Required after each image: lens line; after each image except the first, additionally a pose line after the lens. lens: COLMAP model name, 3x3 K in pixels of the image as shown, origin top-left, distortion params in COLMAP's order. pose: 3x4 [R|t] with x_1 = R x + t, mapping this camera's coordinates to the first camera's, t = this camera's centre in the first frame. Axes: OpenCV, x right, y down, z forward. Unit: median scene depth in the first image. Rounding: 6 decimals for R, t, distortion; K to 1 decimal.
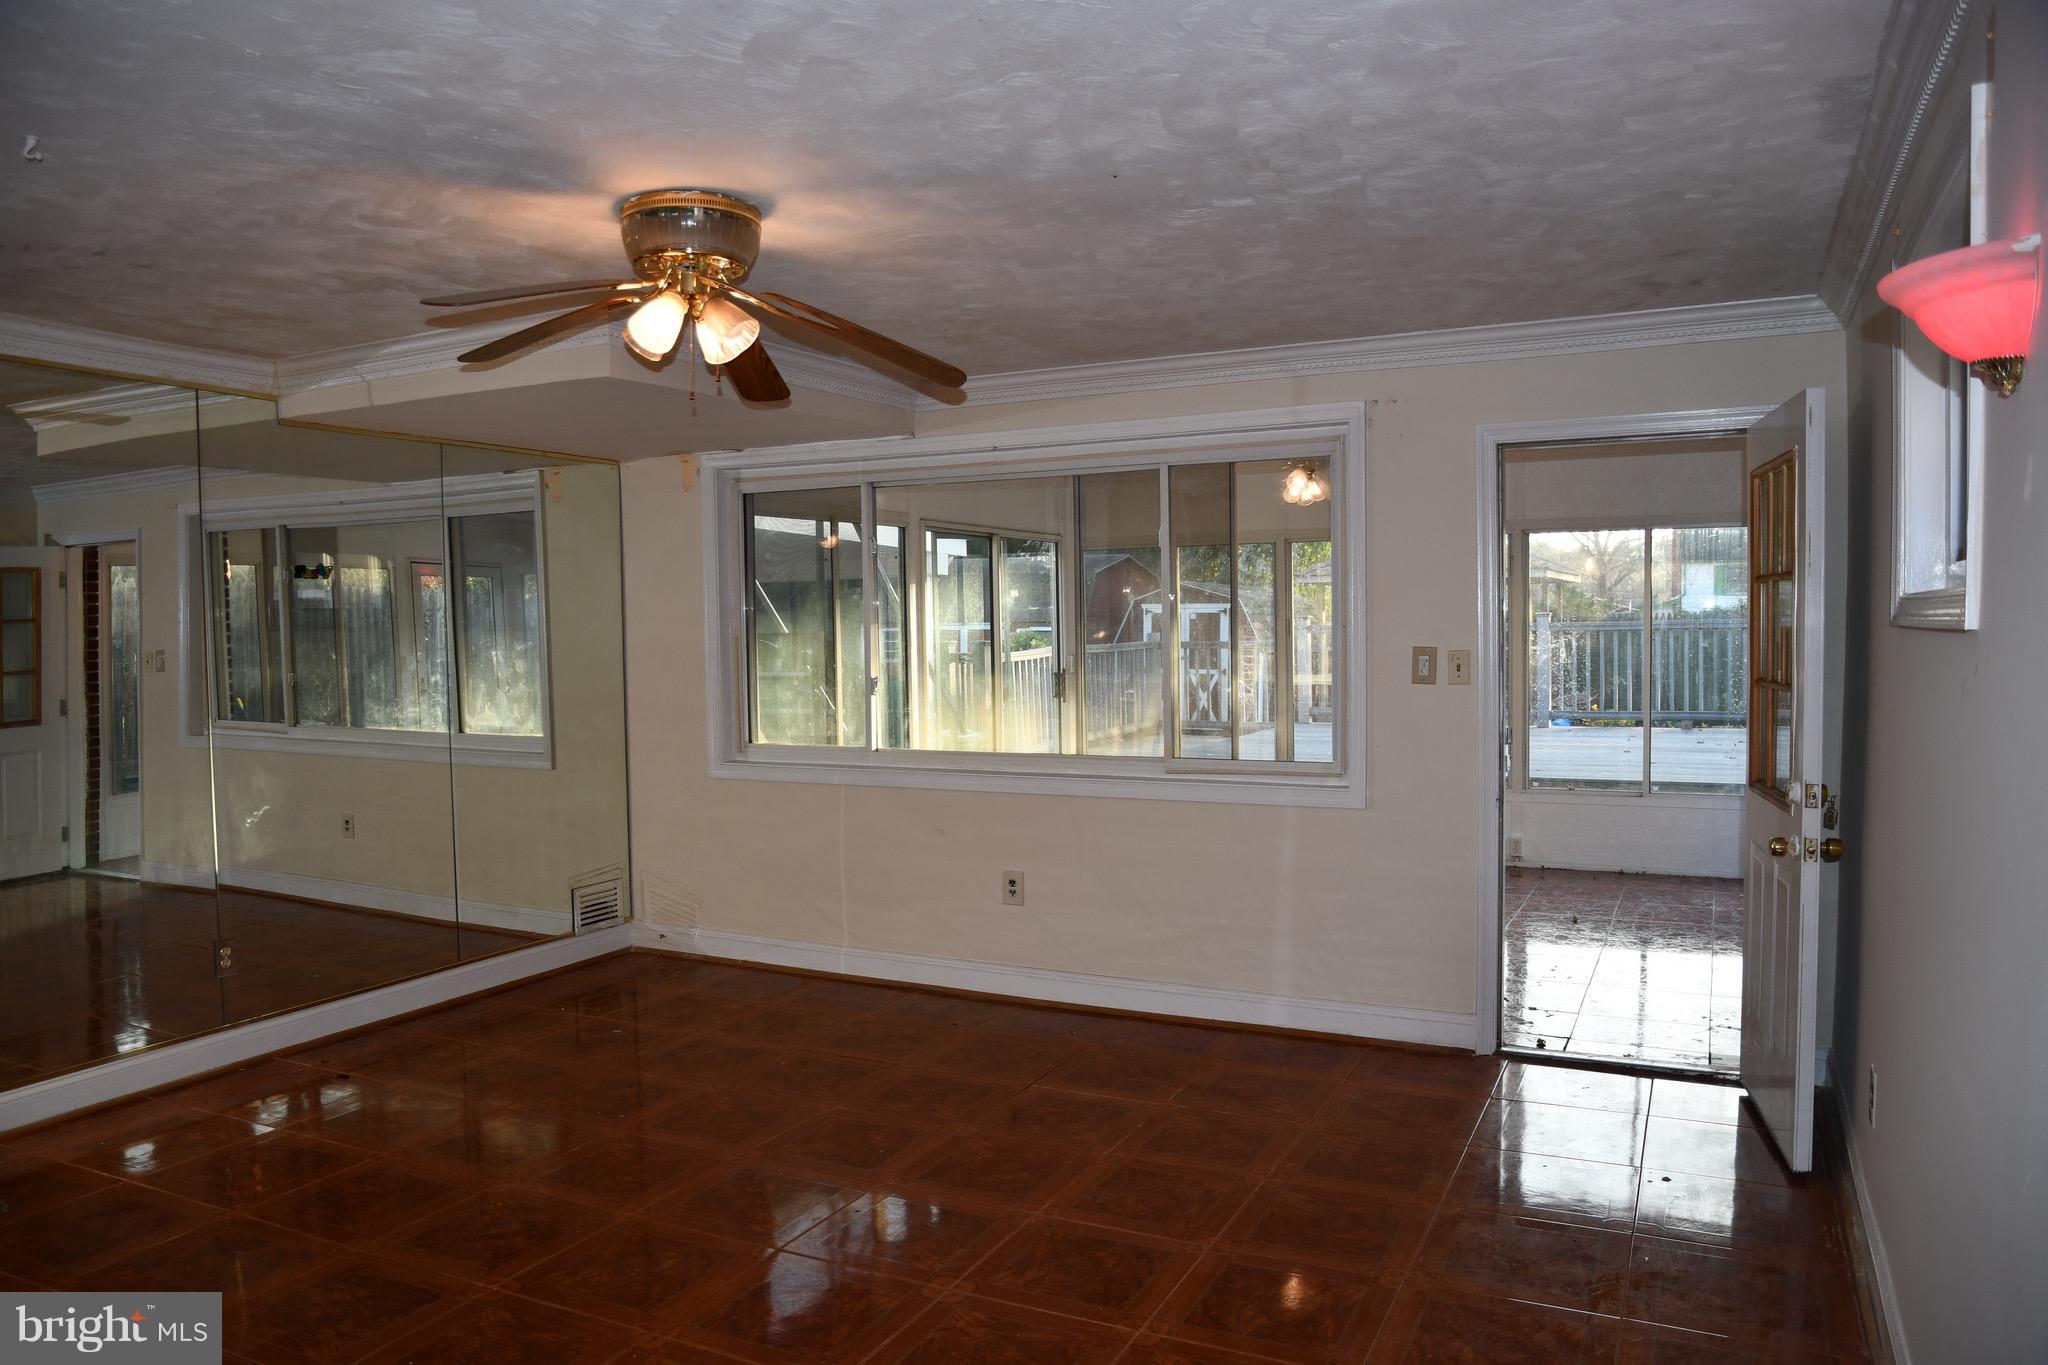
lens RADIAL K [[1430.7, 0, 996.5], [0, 1430.7, 683.3], [0, 0, 1]] dist [-0.140747, 0.092620]
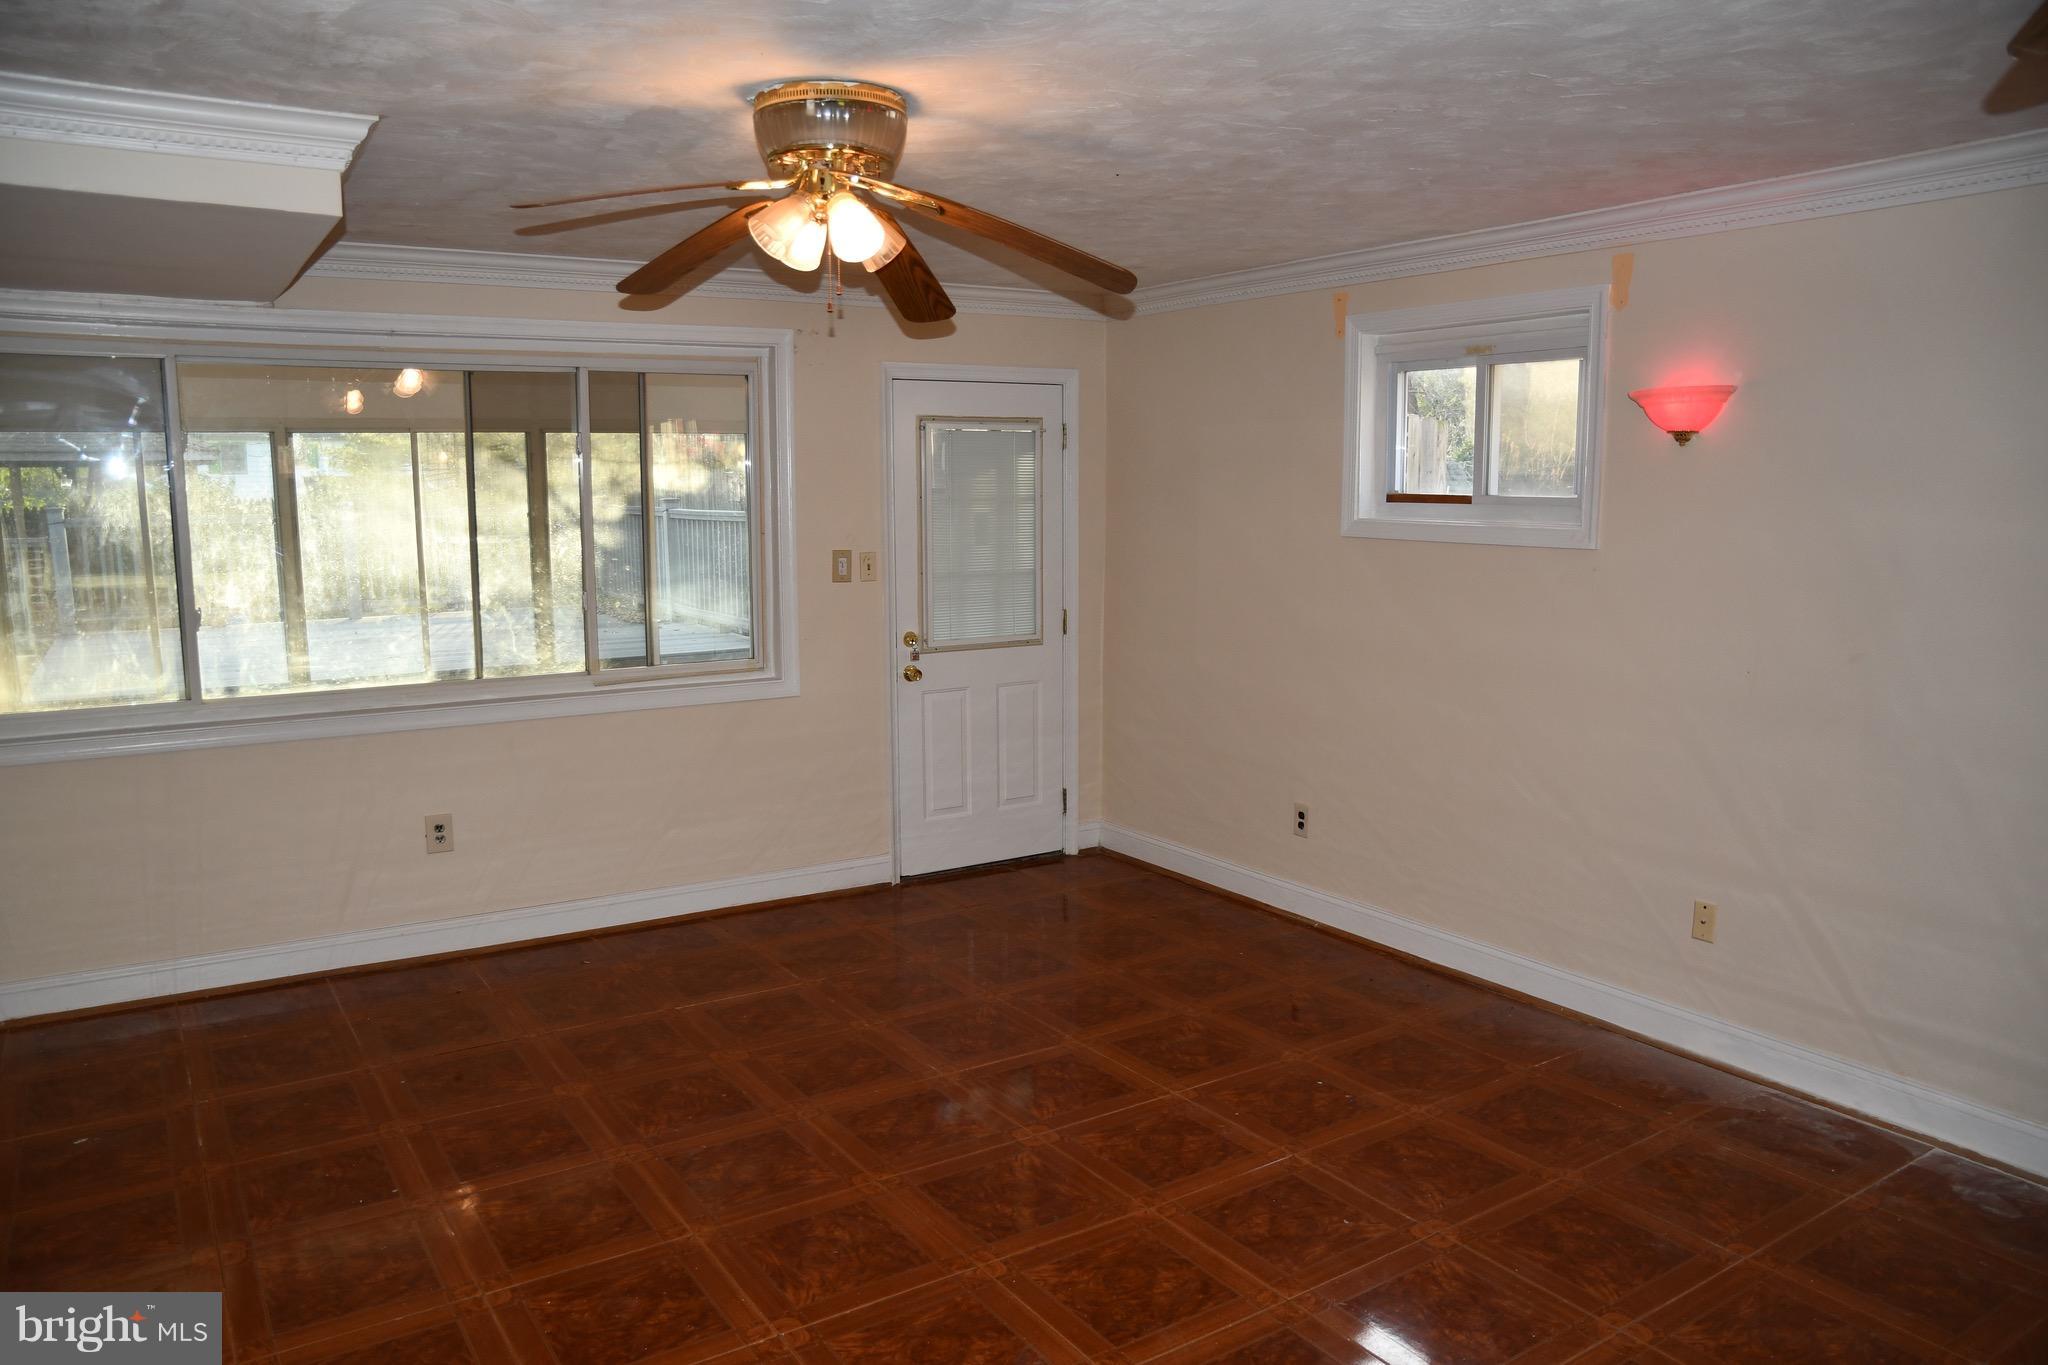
lens RADIAL K [[1430.7, 0, 996.5], [0, 1430.7, 683.3], [0, 0, 1]] dist [-0.140747, 0.092620]
pose [[0.496236, -0.103967, 0.861940, -0.653757], [0.035743, 0.994409, 0.099367, -0.028833], [-0.867452, -0.018501, 0.497177, 0.307315]]
